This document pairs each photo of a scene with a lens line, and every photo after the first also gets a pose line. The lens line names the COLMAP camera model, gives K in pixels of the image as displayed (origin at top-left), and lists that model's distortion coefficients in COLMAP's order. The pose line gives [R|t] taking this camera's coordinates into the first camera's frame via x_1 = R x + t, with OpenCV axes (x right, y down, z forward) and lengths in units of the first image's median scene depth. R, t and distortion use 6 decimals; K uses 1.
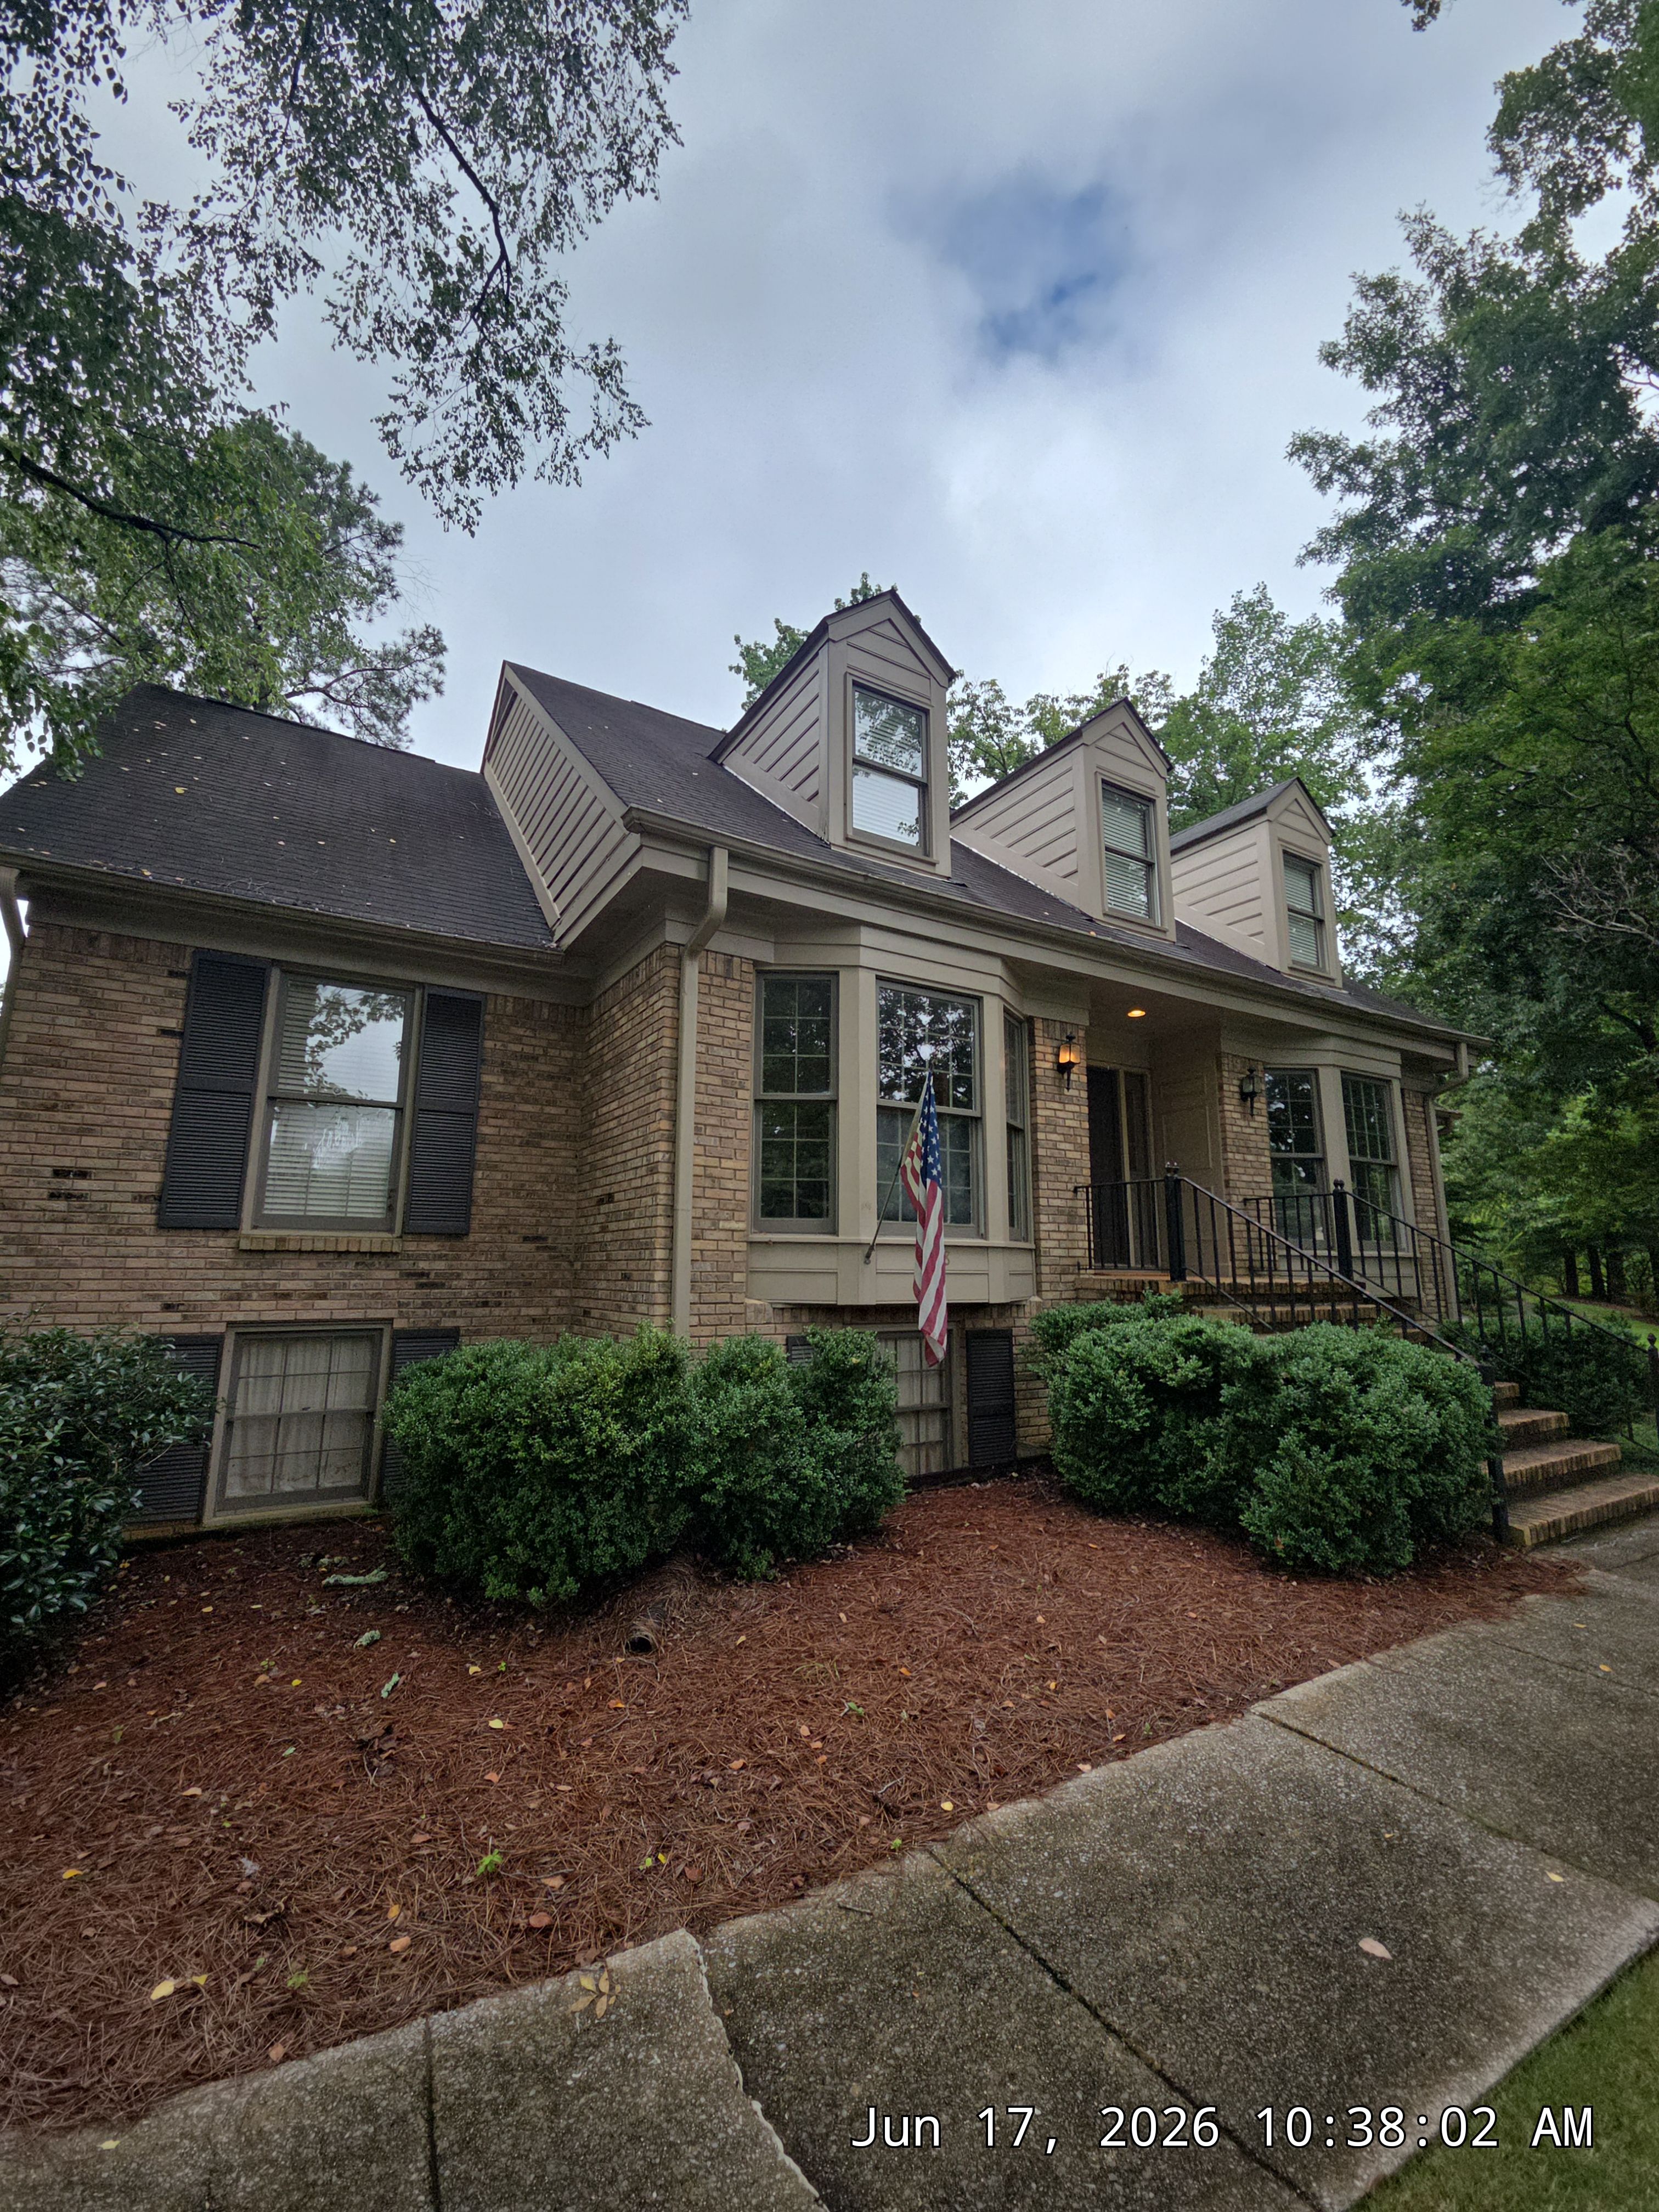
lens RADIAL K [[881.0, 0, 810.5], [0, 881.0, 1098.5], [0, 0, 1]] dist [0.016809, -0.000431]
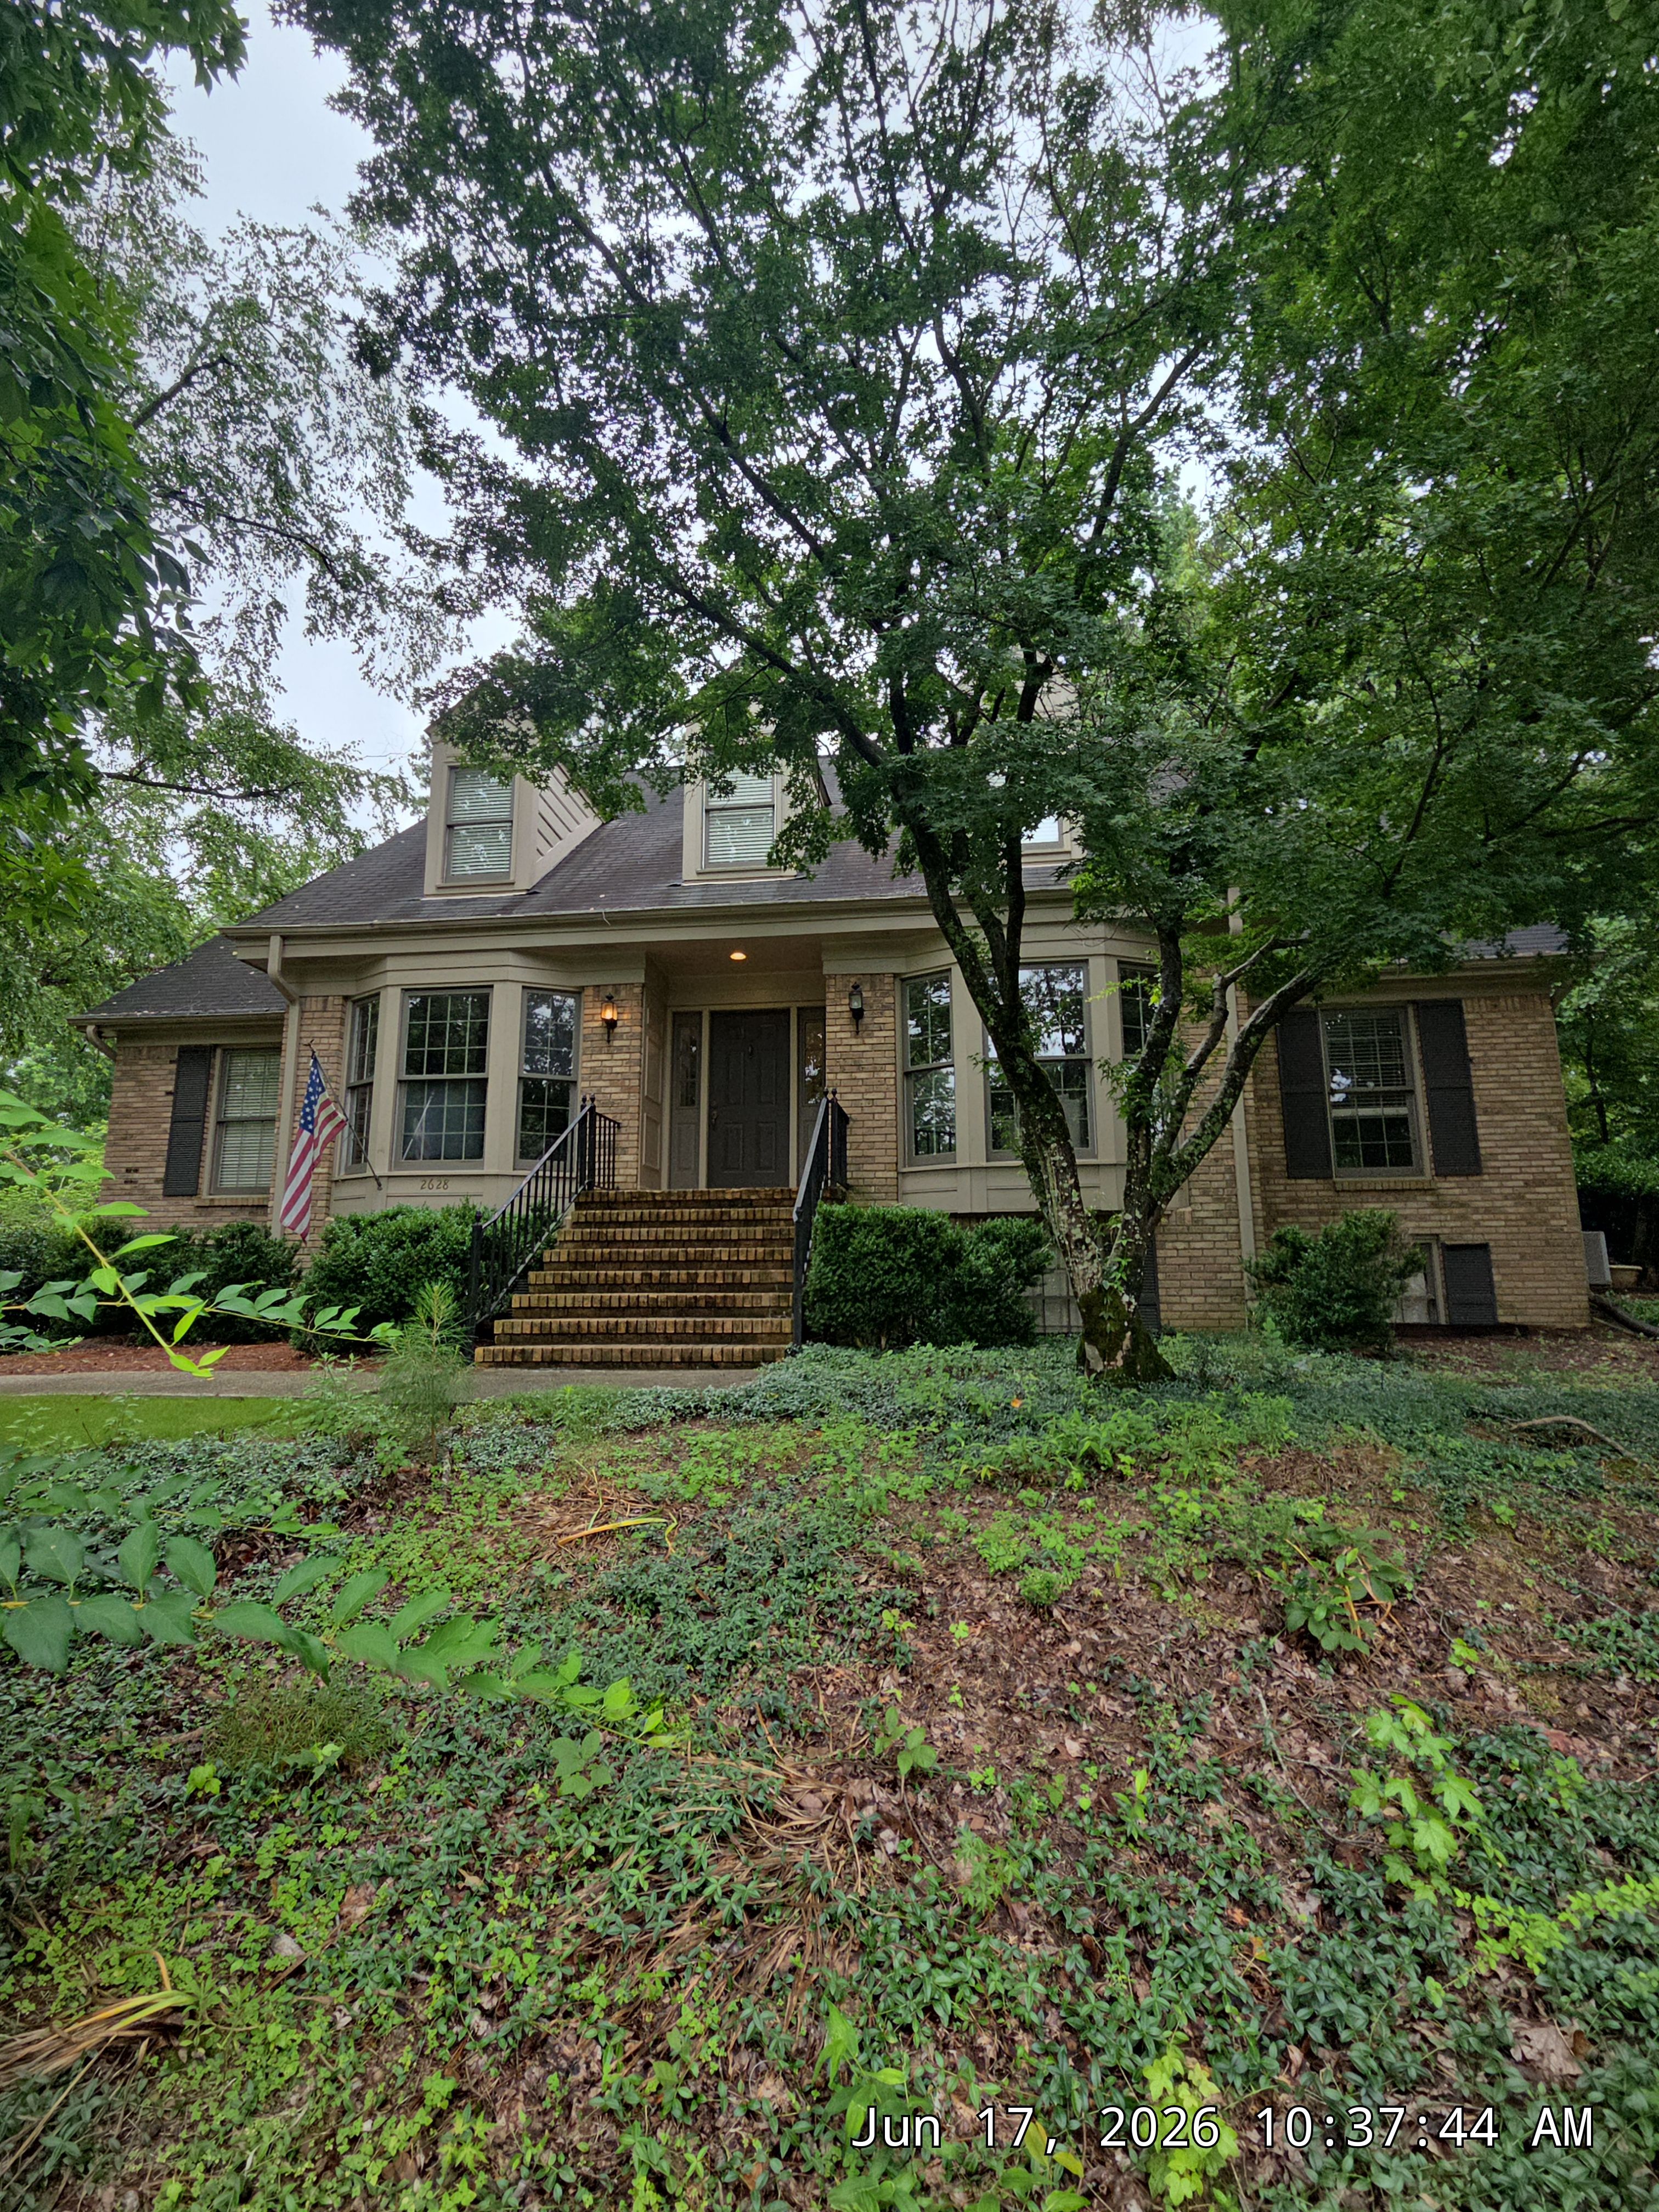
lens RADIAL K [[881.0, 0, 810.5], [0, 881.0, 1098.5], [0, 0, 1]] dist [0.016809, -0.000431]
pose [[0.792723, -0.112423, -0.599126, 1.375131], [0.124985, 0.991941, -0.020761, 0.135054], [0.596632, -0.058424, 0.800386, 0.280093]]
